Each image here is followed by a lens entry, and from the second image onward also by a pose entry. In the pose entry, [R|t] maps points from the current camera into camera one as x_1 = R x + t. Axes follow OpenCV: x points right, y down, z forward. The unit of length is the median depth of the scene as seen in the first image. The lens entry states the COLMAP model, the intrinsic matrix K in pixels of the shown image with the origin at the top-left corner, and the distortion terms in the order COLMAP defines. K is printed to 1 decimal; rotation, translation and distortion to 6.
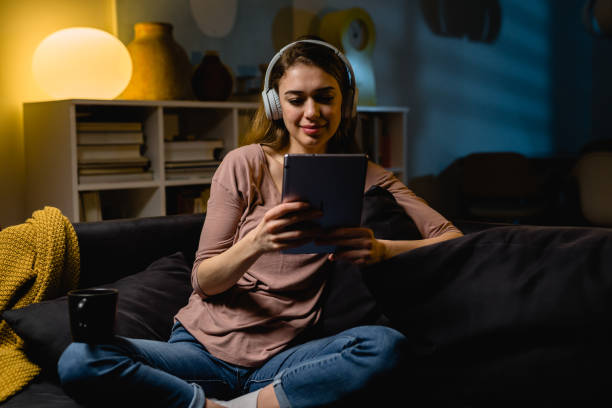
lens RADIAL K [[878.6, 0, 303.2], [0, 878.6, 201.0], [0, 0, 1]] dist [0.026035, 0.000000]
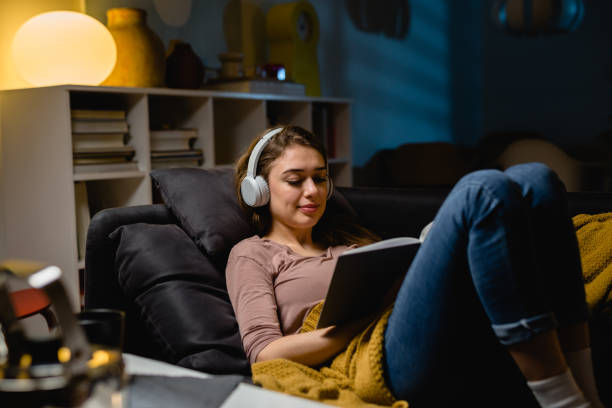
lens RADIAL K [[878.6, 0, 308.3], [0, 878.6, 205.9], [0, 0, 1]] dist [0.026035, 0.000000]
pose [[0.979506, -0.024875, 0.199873, -0.181447], [0.024449, 0.999690, 0.004599, 0.016131], [-0.199925, 0.000382, 0.979811, 0.007727]]
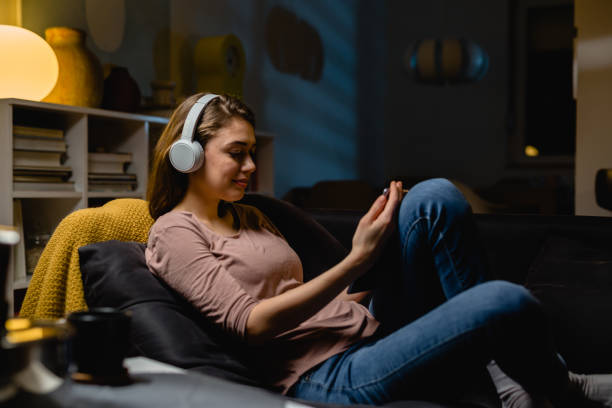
lens RADIAL K [[878.6, 0, 303.9], [0, 878.6, 207.8], [0, 0, 1]] dist [0.026035, 0.000000]
pose [[0.943431, 0.014224, 0.331265, -0.251474], [0.002682, 0.998719, -0.050520, 0.043306], [-0.331559, 0.048551, 0.942184, 0.019830]]
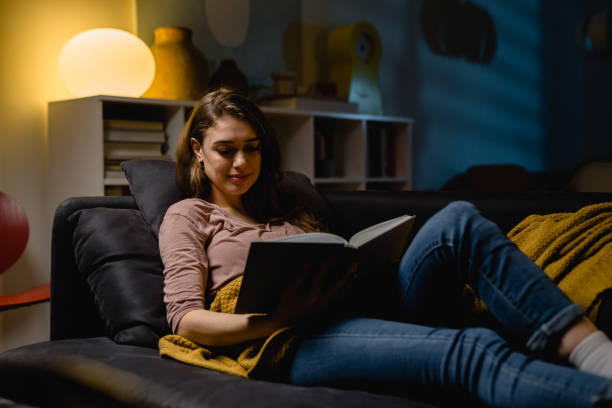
lens RADIAL K [[878.6, 0, 302.5], [0, 878.6, 200.8], [0, 0, 1]] dist [0.026035, 0.000000]
pose [[0.999657, 0.001269, 0.026150, -0.047887], [0.000033, 0.998764, -0.049706, 0.052704], [-0.026181, 0.049690, 0.998421, -0.022437]]
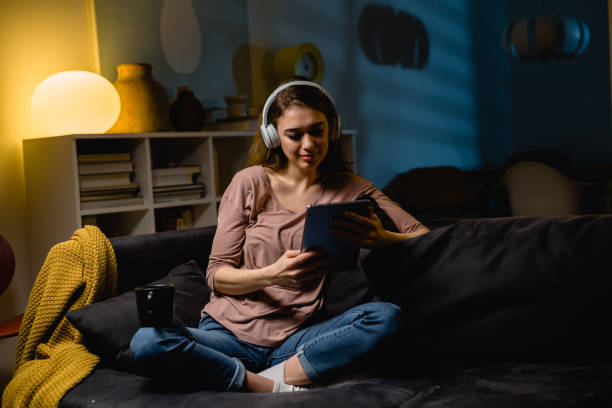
lens RADIAL K [[878.6, 0, 305.6], [0, 878.6, 201.1], [0, 0, 1]] dist [0.026035, 0.000000]
pose [[0.994635, -0.048052, 0.091608, -0.066879], [0.050631, 0.998378, -0.026046, 0.012436], [-0.090208, 0.030545, 0.995454, -0.132817]]
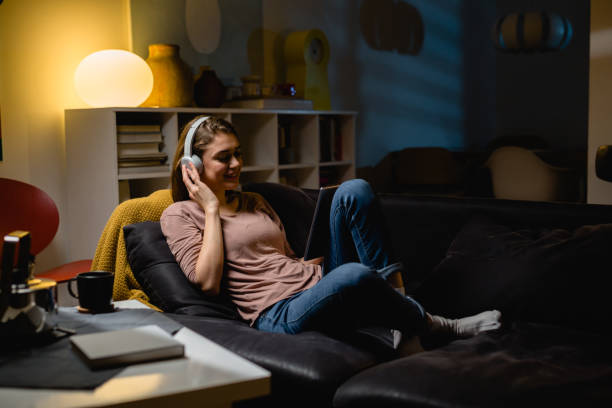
lens RADIAL K [[878.6, 0, 304.9], [0, 878.6, 205.5], [0, 0, 1]] dist [0.026035, 0.000000]
pose [[0.992967, -0.011759, 0.117809, -0.127127], [0.010397, 0.999872, 0.012164, 0.011587], [-0.117937, -0.010854, 0.992962, -0.264245]]
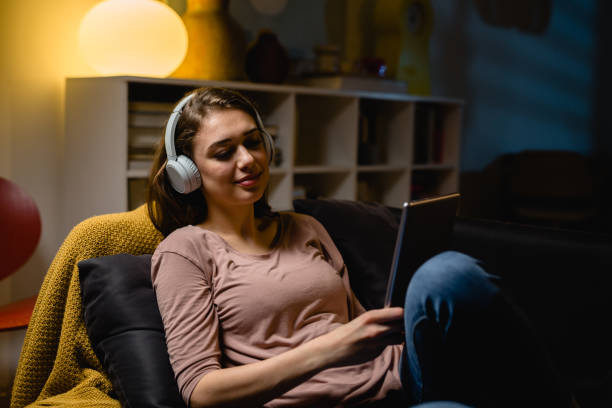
lens RADIAL K [[878.6, 0, 302.9], [0, 878.6, 207.3], [0, 0, 1]] dist [0.026035, 0.000000]
pose [[0.999085, 0.039917, 0.015365, -0.081218], [-0.040248, 0.998951, 0.021841, -0.007255], [-0.014477, -0.022440, 0.999643, 0.086799]]
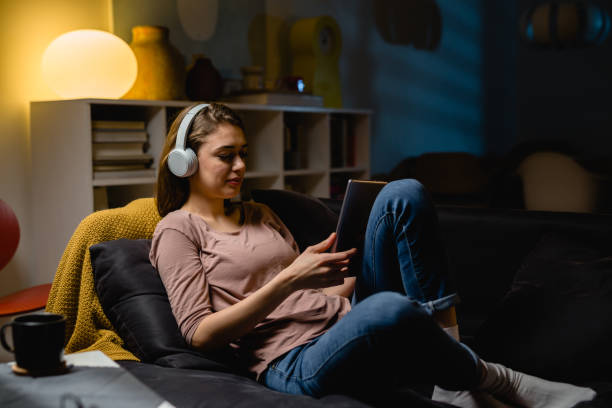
lens RADIAL K [[878.6, 0, 306.0], [0, 878.6, 207.0], [0, 0, 1]] dist [0.026035, 0.000000]
pose [[0.991958, -0.004412, 0.126493, -0.125571], [0.004051, 0.999987, 0.003112, 0.010086], [-0.126505, -0.002575, 0.991963, -0.064493]]
